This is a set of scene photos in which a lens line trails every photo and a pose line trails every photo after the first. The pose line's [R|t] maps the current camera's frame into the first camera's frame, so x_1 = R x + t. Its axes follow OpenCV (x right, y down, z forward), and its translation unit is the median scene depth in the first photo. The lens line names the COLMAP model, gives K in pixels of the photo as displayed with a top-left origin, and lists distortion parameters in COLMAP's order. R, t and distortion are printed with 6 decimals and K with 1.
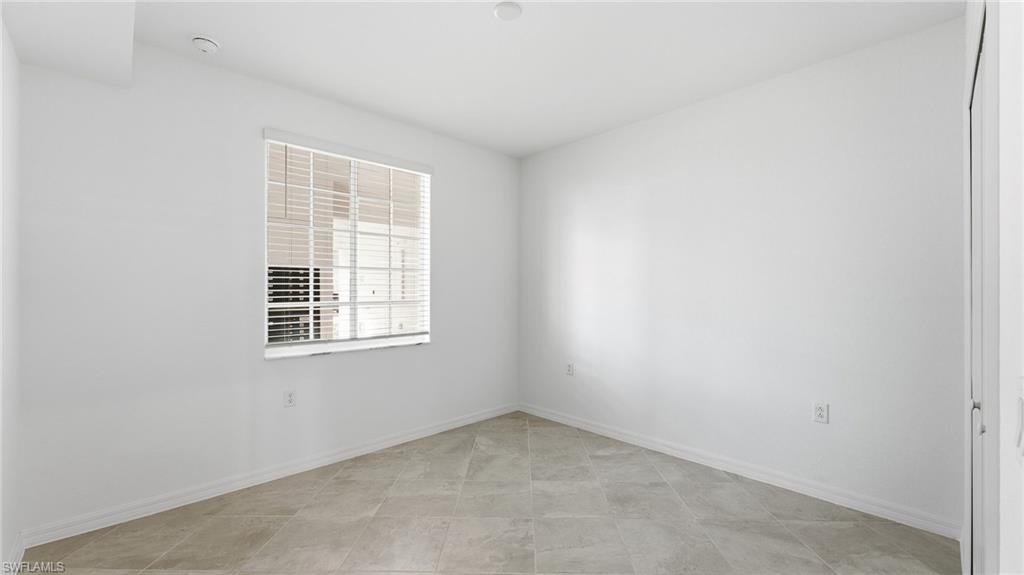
lens RADIAL K [[412.3, 0, 513.9], [0, 412.3, 287.2], [0, 0, 1]] dist [-0.000010, -0.000305]
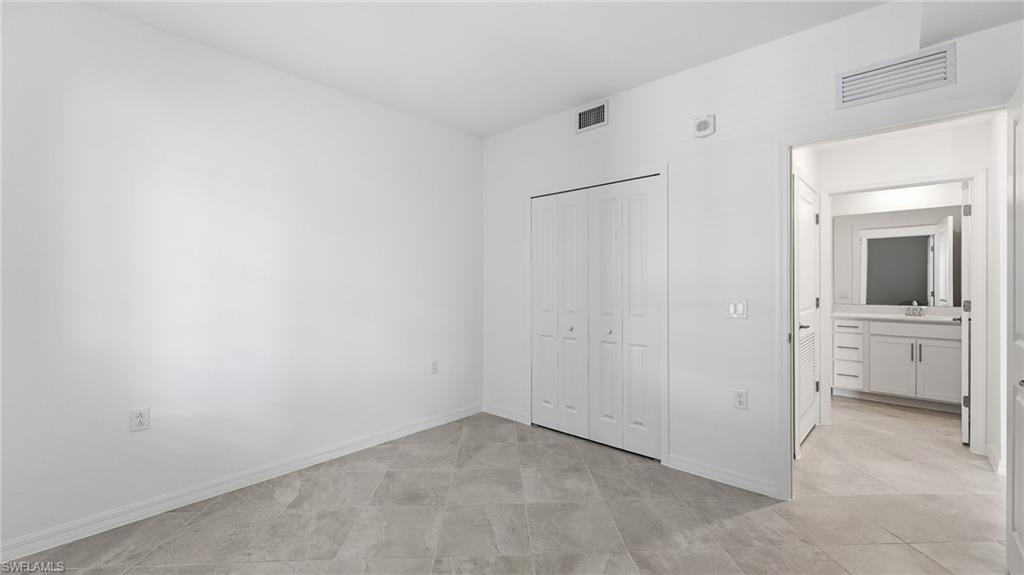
lens RADIAL K [[412.3, 0, 513.9], [0, 412.3, 287.2], [0, 0, 1]] dist [-0.000010, -0.000305]
pose [[-0.059306, -0.008045, 0.998207, -0.645237], [-0.008270, 0.999937, 0.007568, 0.011191], [-0.998206, -0.007806, -0.059369, 0.739431]]
